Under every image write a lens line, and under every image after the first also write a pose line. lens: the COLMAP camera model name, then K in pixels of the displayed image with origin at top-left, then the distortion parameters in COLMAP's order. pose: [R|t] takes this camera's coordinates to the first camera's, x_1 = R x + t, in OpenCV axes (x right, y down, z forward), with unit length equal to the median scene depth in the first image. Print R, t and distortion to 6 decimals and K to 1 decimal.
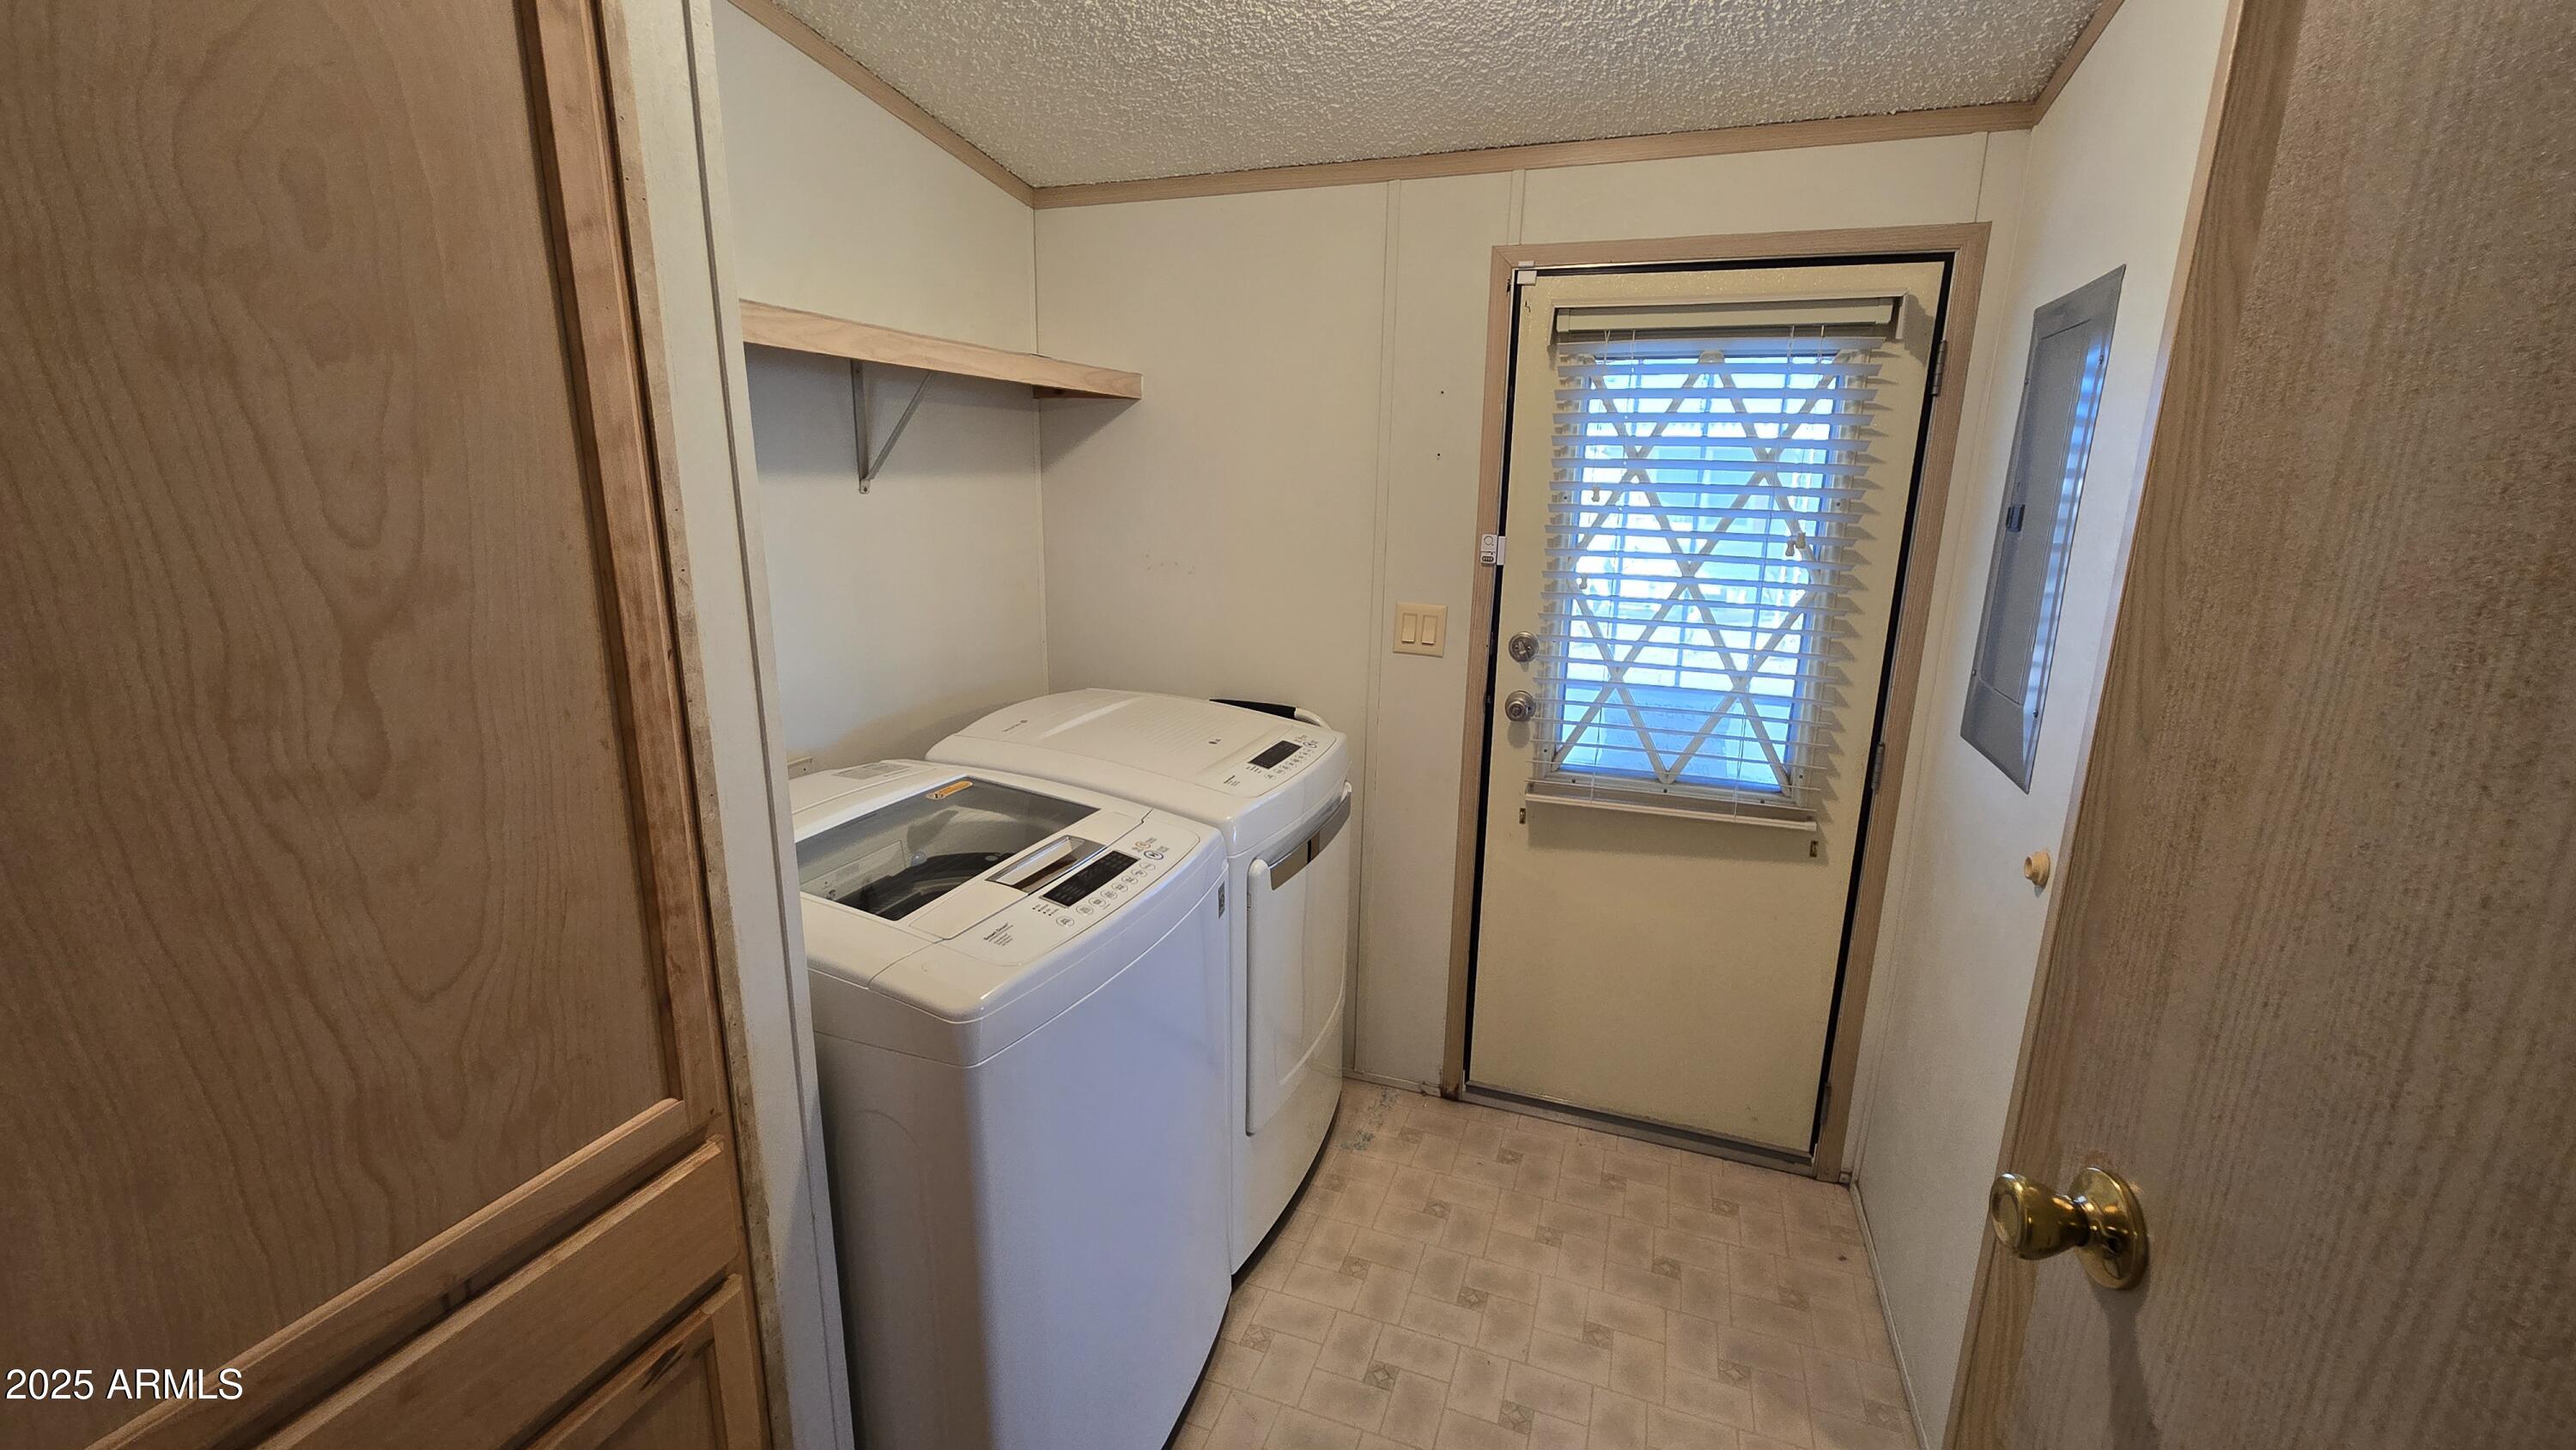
lens RADIAL K [[1062.9, 0, 1296.2], [0, 1062.9, 727.3], [0, 0, 1]] dist [-0.001570, 0.000837]
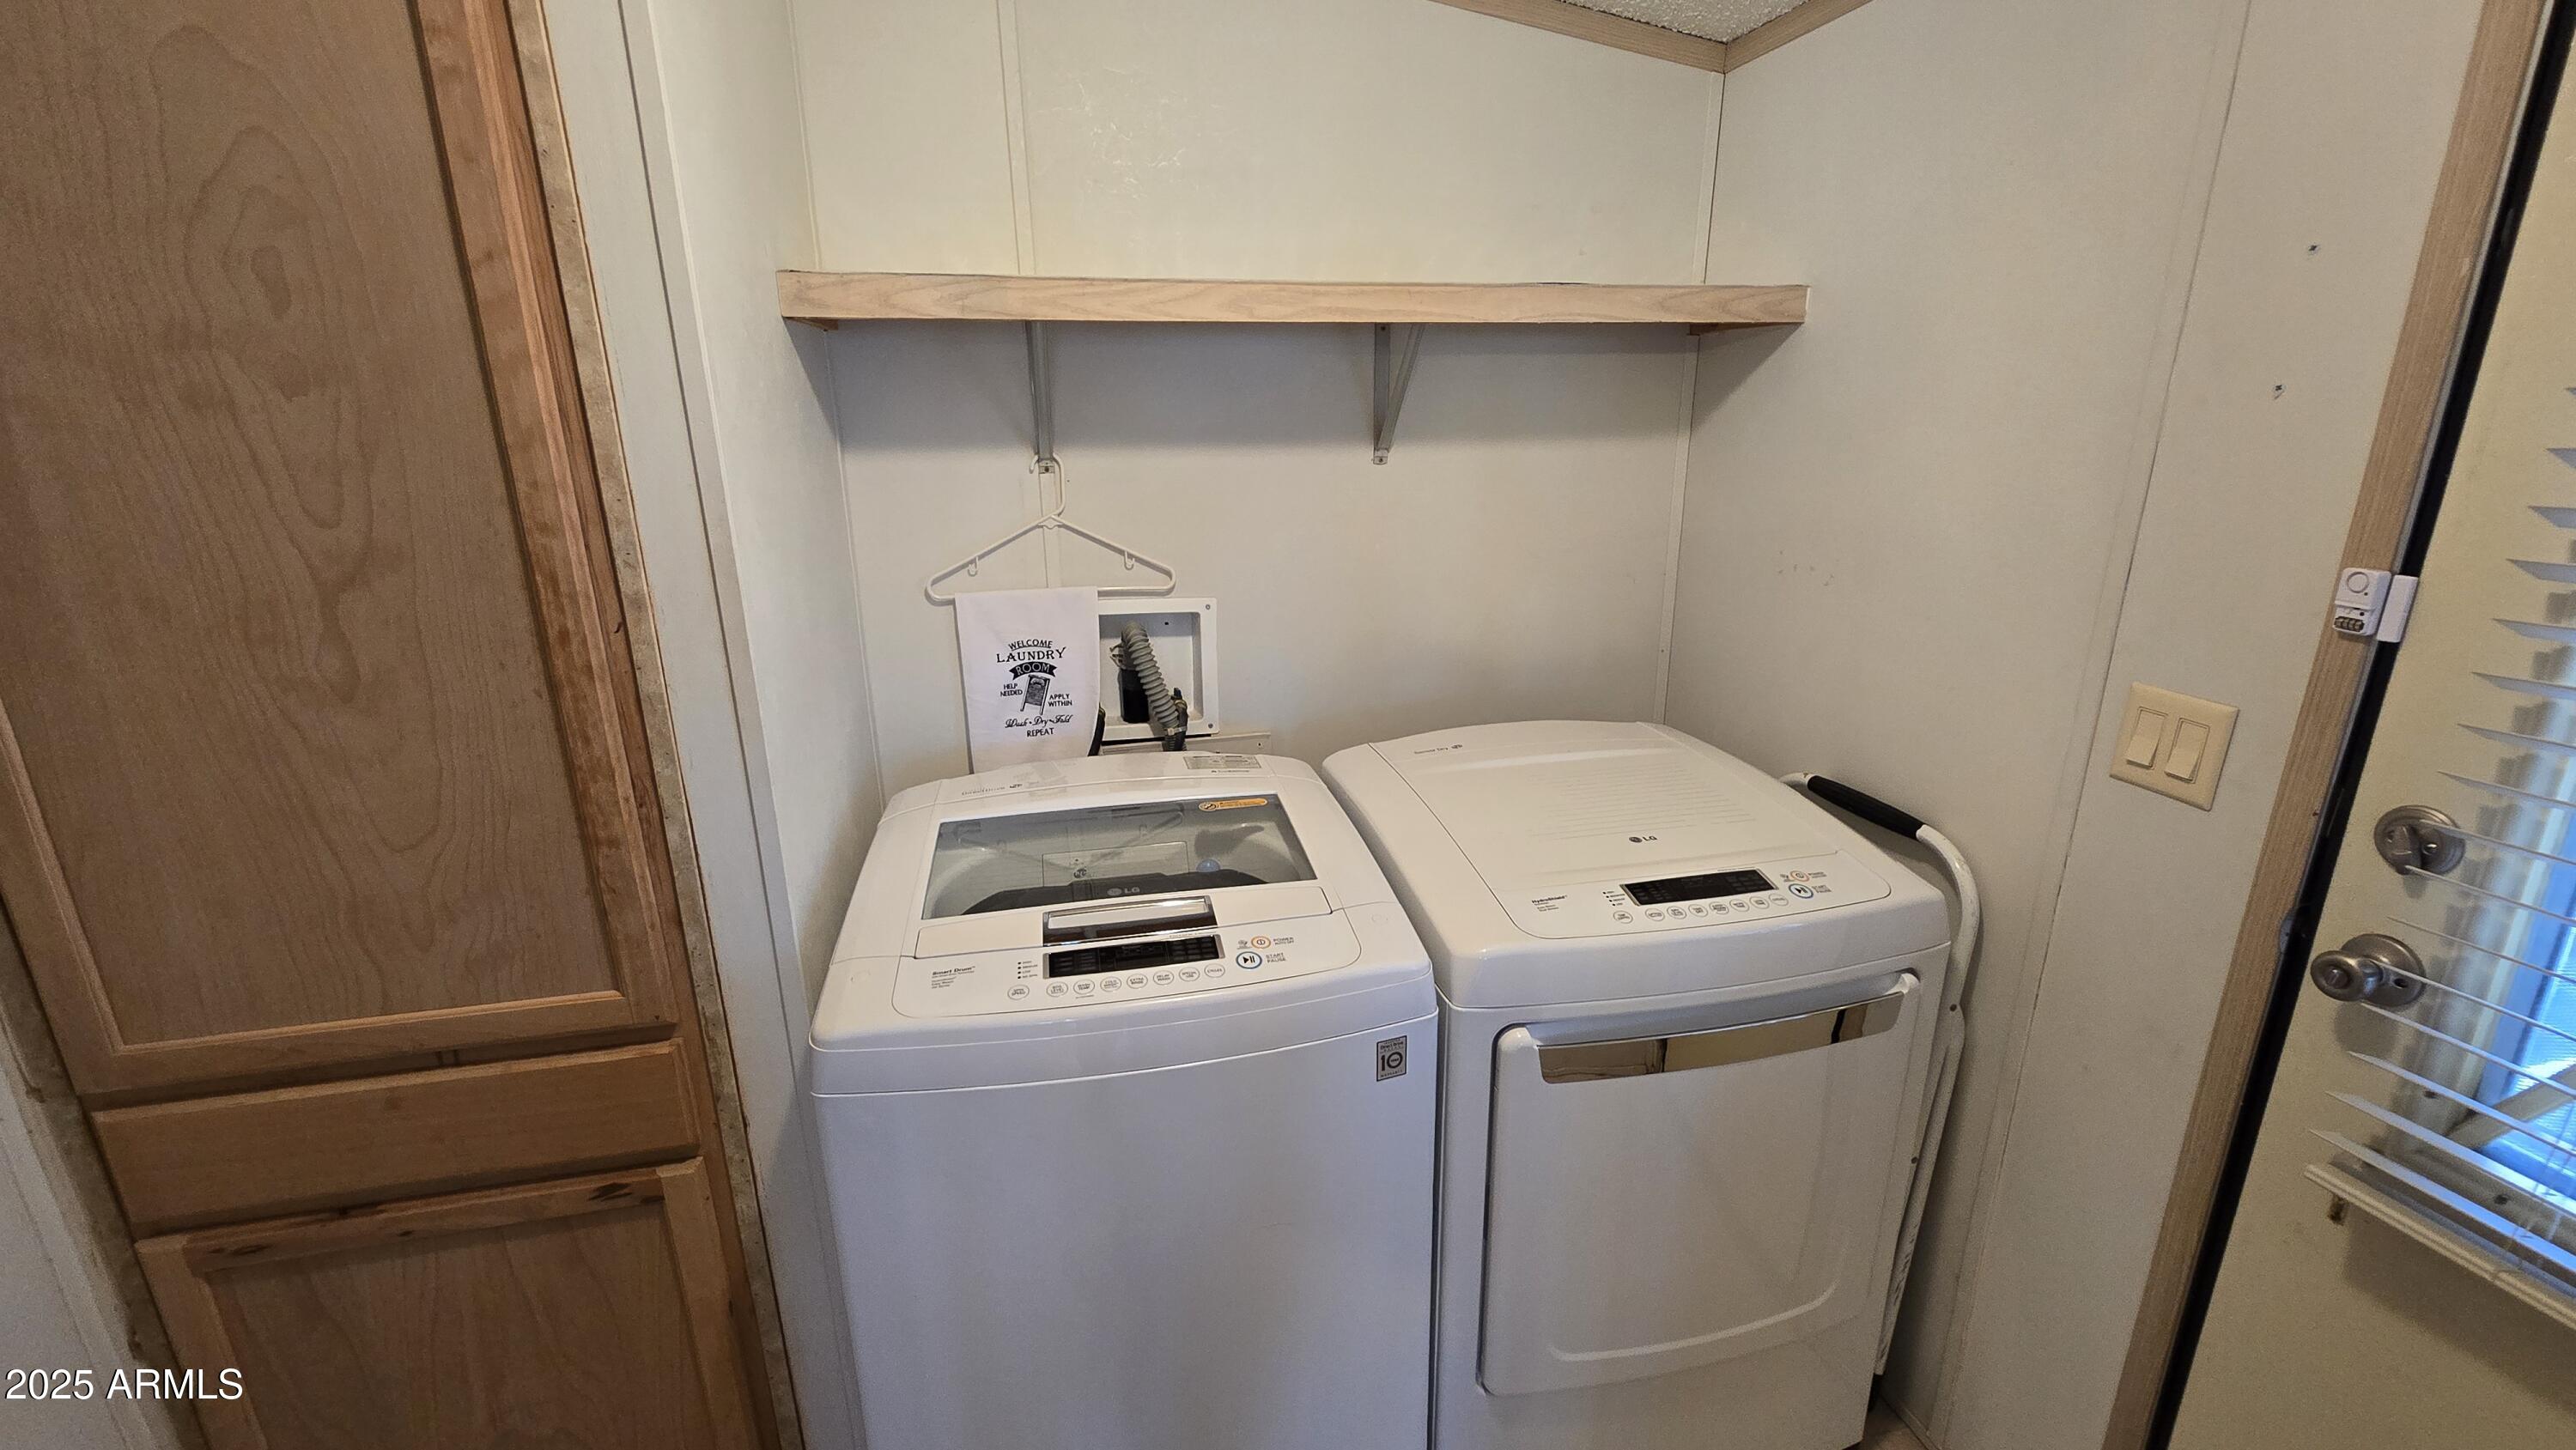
lens RADIAL K [[1062.9, 0, 1283.0], [0, 1062.9, 730.0], [0, 0, 1]] dist [-0.001570, 0.000837]
pose [[0.537754, 0.213418, -0.815643, 0.522110], [-0.173954, 0.974701, 0.140349, -0.169733], [0.824961, 0.066411, 0.561275, 0.661908]]
